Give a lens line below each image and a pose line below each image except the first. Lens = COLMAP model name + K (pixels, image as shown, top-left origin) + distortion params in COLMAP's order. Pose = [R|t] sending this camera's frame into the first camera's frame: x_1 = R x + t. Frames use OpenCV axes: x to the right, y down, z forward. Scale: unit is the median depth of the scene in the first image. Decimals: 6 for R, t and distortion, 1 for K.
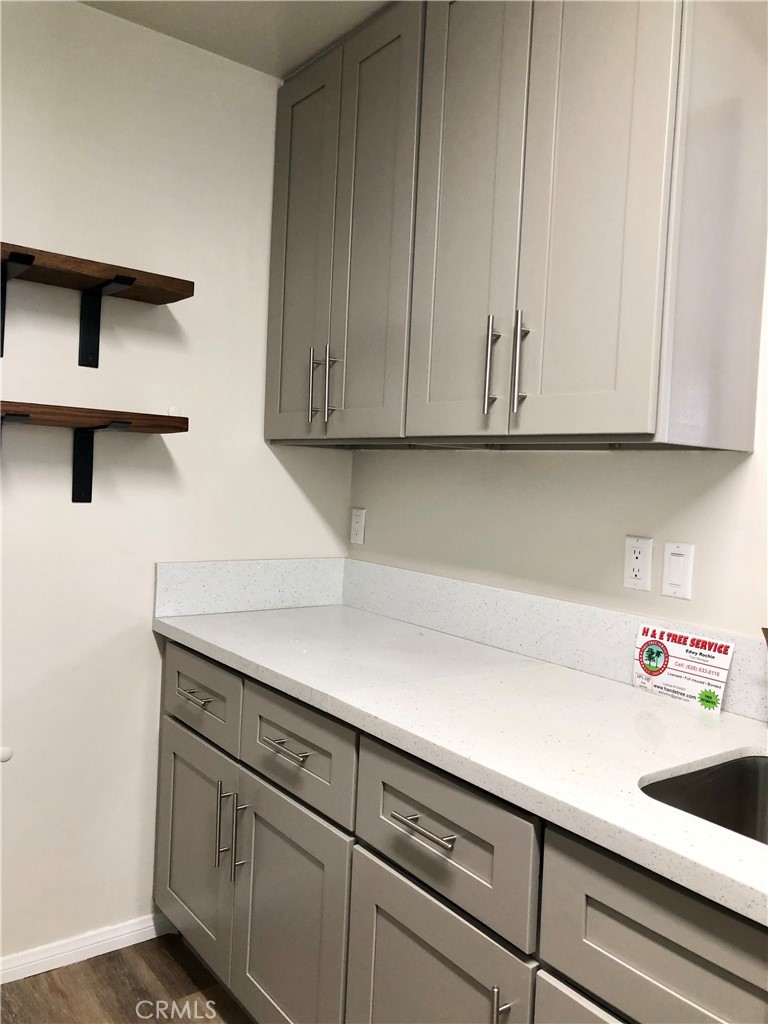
lens RADIAL K [[807.9, 0, 384.0], [0, 807.9, 512.0], [0, 0, 1]] dist [0.029863, -0.062290]
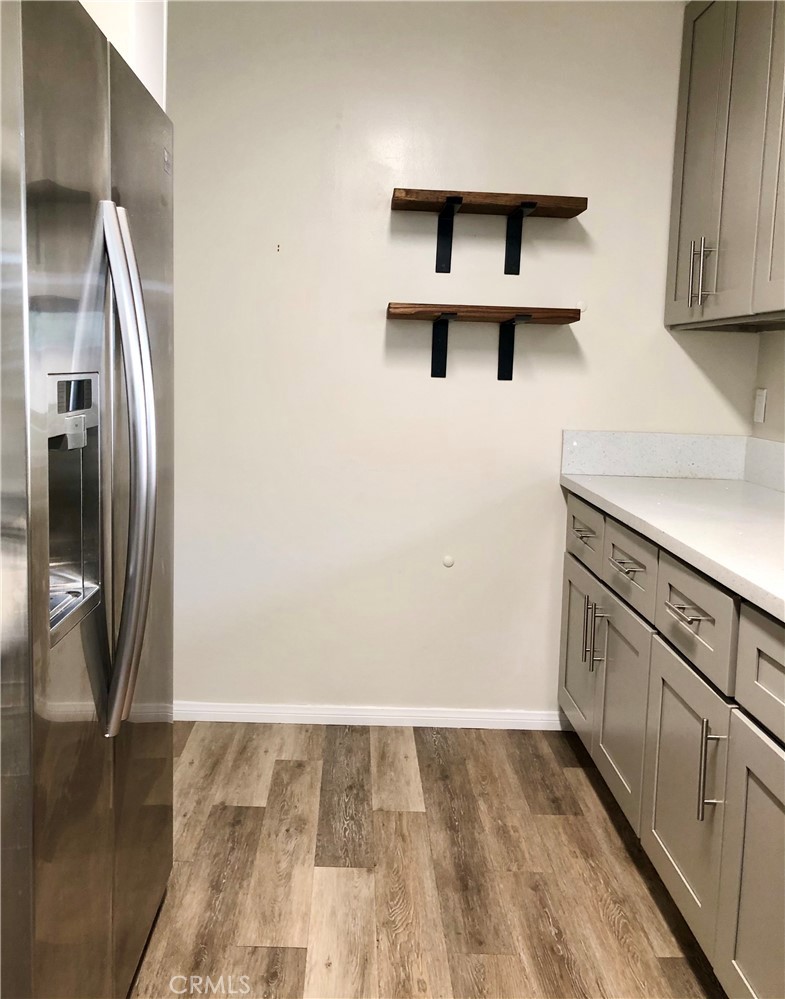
lens RADIAL K [[863.7, 0, 392.5], [0, 863.7, 499.5], [0, 0, 1]] dist [-0.006230, -0.005657]
pose [[0.814692, 0.063088, -0.576452, 0.295925], [-0.014136, 0.995930, 0.089018, 0.058683], [0.579721, -0.064374, 0.812268, -0.253695]]
